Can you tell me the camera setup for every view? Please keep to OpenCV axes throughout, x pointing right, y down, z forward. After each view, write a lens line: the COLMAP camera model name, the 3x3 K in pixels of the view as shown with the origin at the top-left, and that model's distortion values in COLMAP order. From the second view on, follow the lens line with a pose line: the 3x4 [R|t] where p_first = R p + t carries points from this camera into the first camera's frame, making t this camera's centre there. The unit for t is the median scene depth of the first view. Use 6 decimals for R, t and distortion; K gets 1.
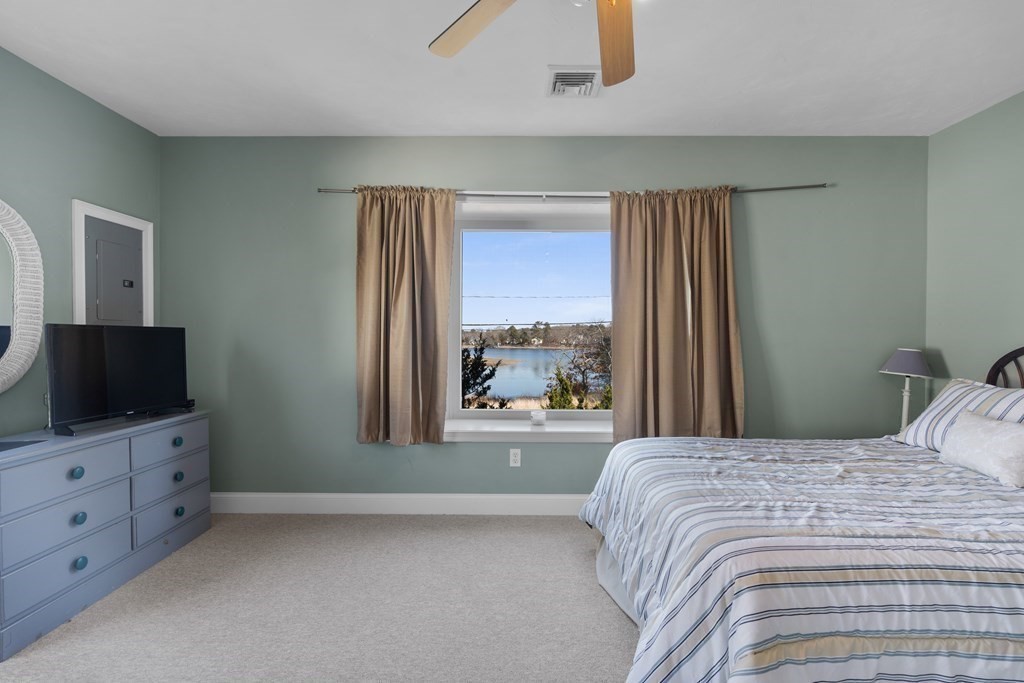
lens RADIAL K [[479.5, 0, 510.6], [0, 479.5, 338.6], [0, 0, 1]] dist [-0.000842, -0.001163]
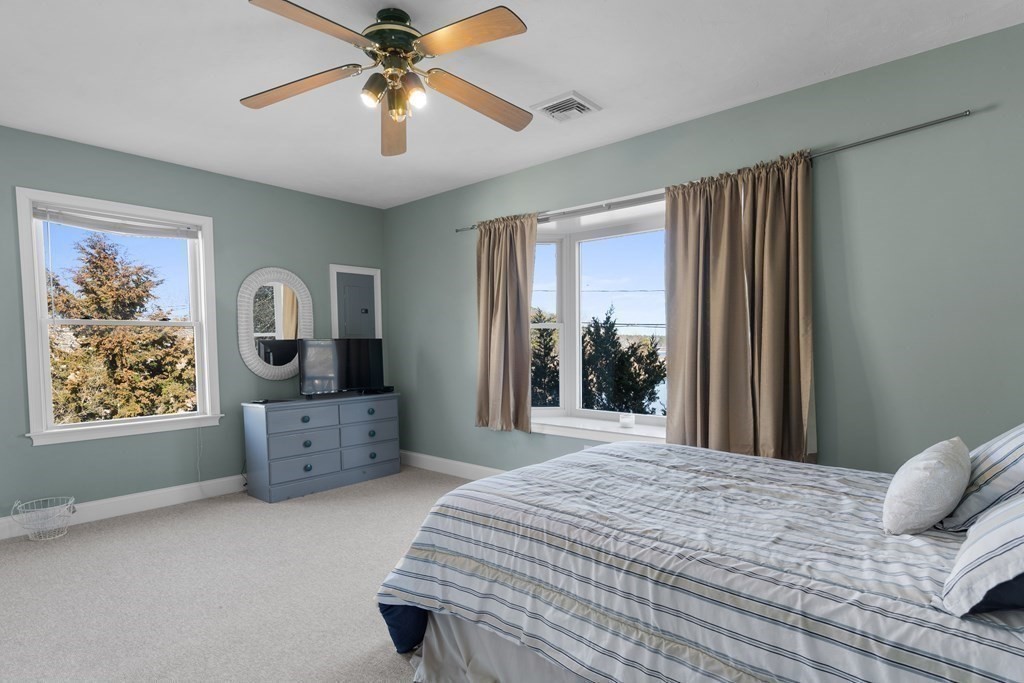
lens RADIAL K [[541.9, 0, 497.8], [0, 541.9, 369.0], [0, 0, 1]] dist [0.011241, 0.000633]
pose [[0.745610, 0.021234, -0.666044, 0.747146], [0.012808, 0.998851, 0.046182, -0.001604], [0.666259, -0.042965, 0.744482, -0.042109]]
